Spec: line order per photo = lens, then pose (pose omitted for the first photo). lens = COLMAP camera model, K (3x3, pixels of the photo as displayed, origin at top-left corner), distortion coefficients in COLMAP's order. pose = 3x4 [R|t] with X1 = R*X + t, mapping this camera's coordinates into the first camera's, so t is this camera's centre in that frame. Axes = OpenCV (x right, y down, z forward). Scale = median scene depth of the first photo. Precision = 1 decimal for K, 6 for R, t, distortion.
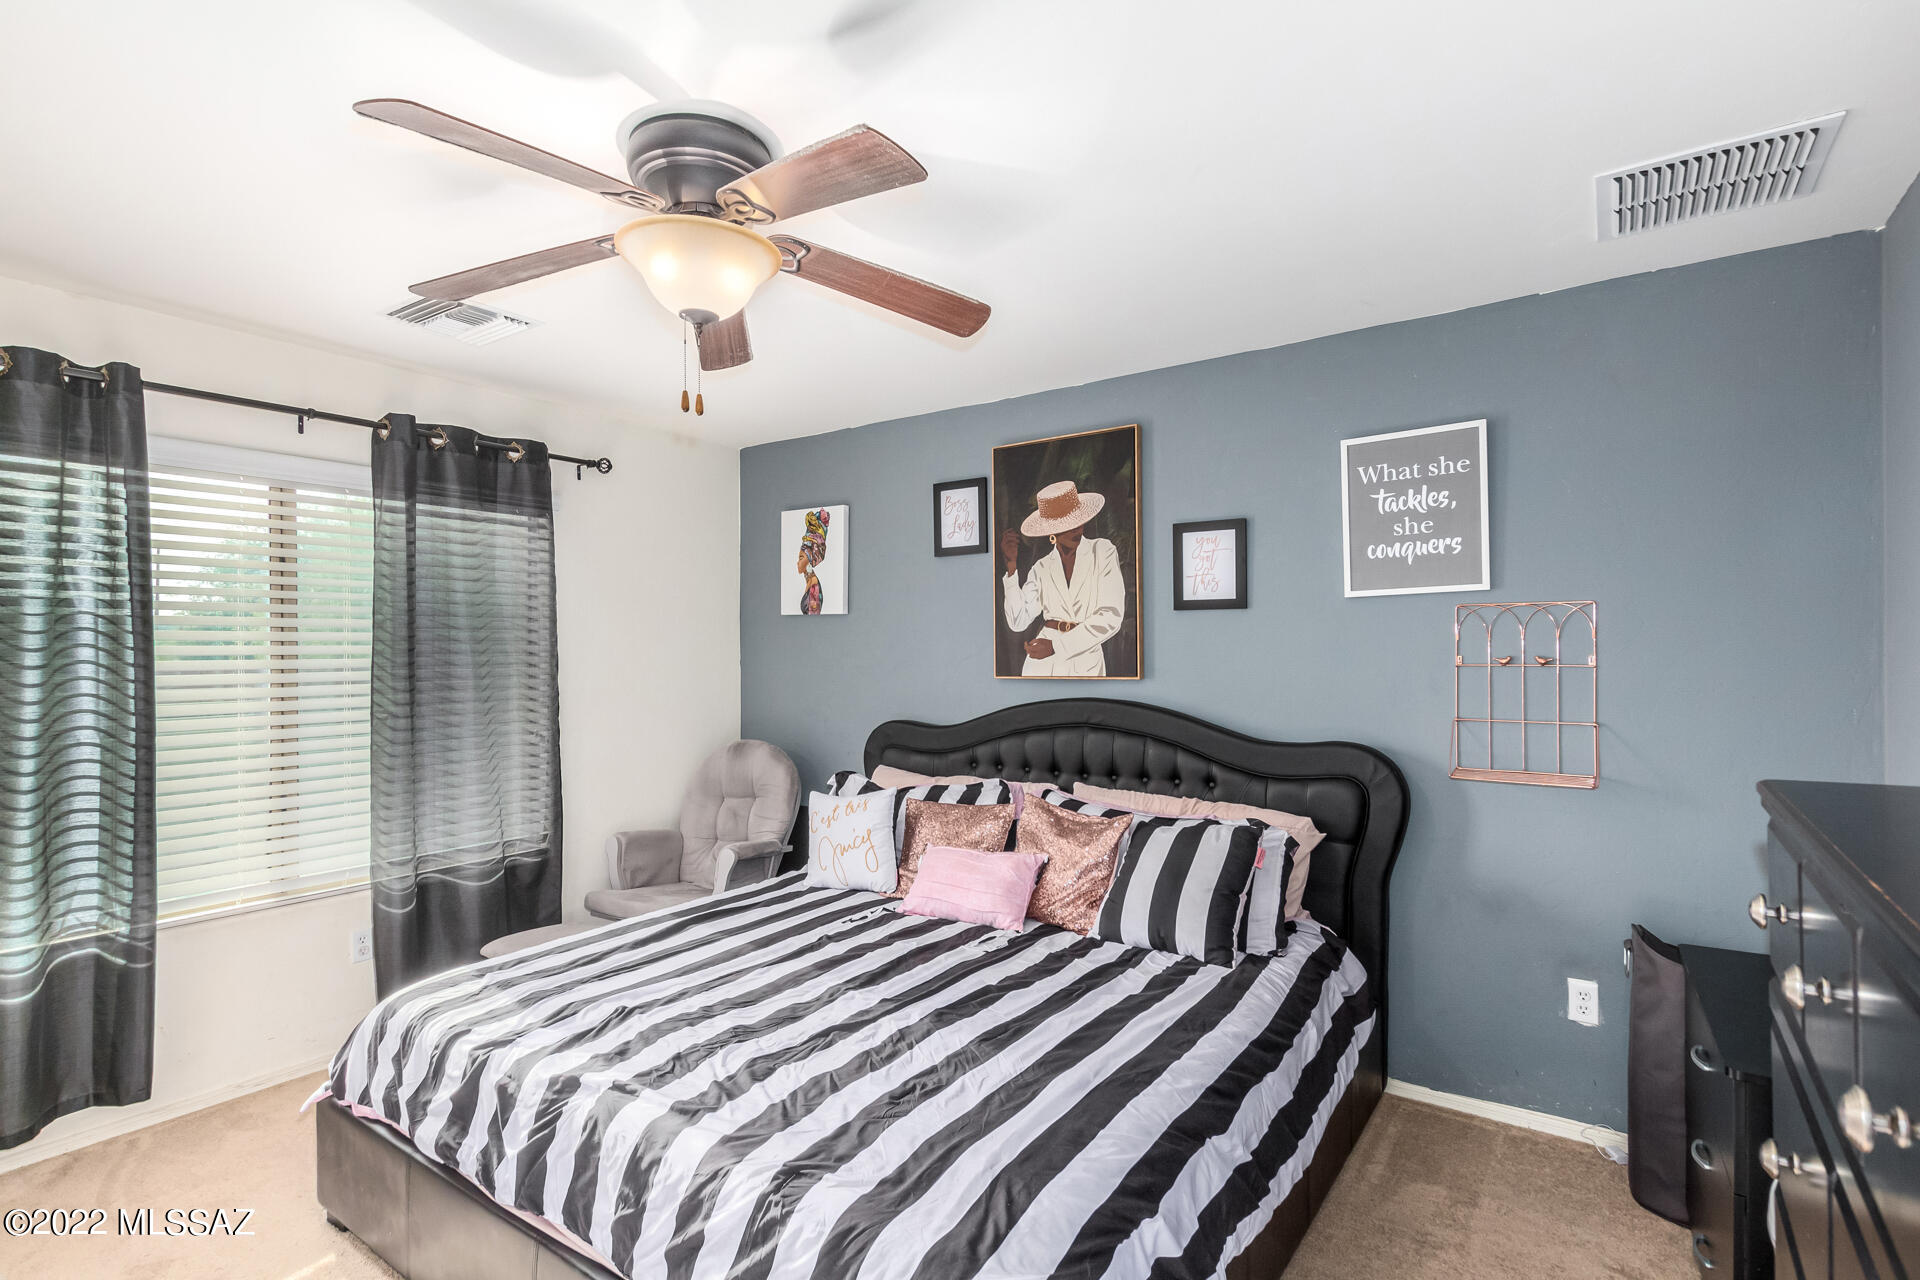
lens RADIAL K [[953.0, 0, 949.5], [0, 953.0, 650.8], [0, 0, 1]] dist [0.013797, -0.001168]
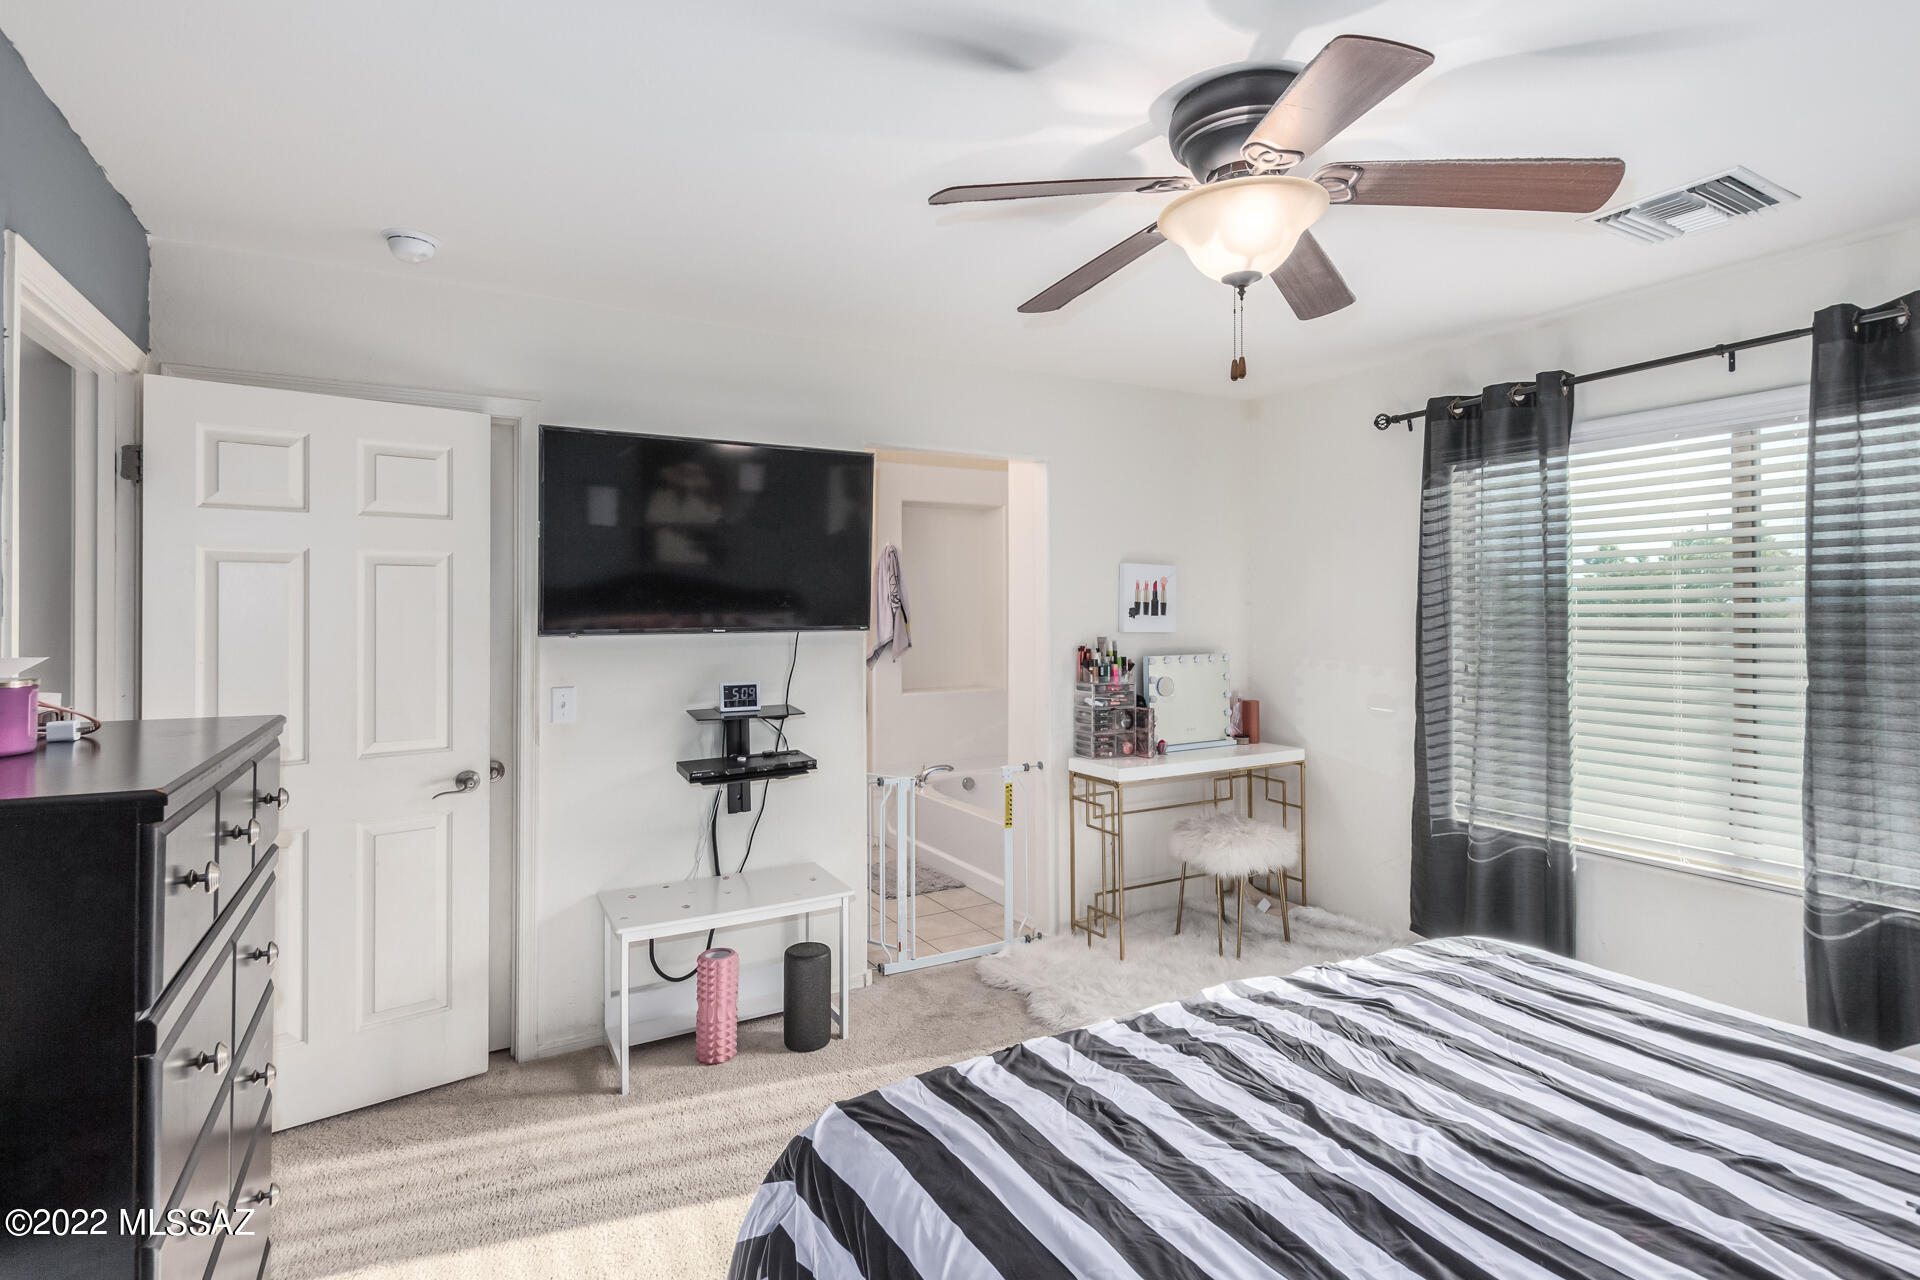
lens RADIAL K [[953.0, 0, 948.3], [0, 953.0, 594.0], [0, 0, 1]] dist [0.013797, -0.001168]
pose [[-0.447251, -0.007691, -0.894375, 0.569034], [0.008927, 0.999875, -0.013063, -0.009777], [0.894364, -0.013826, -0.447127, 0.876182]]
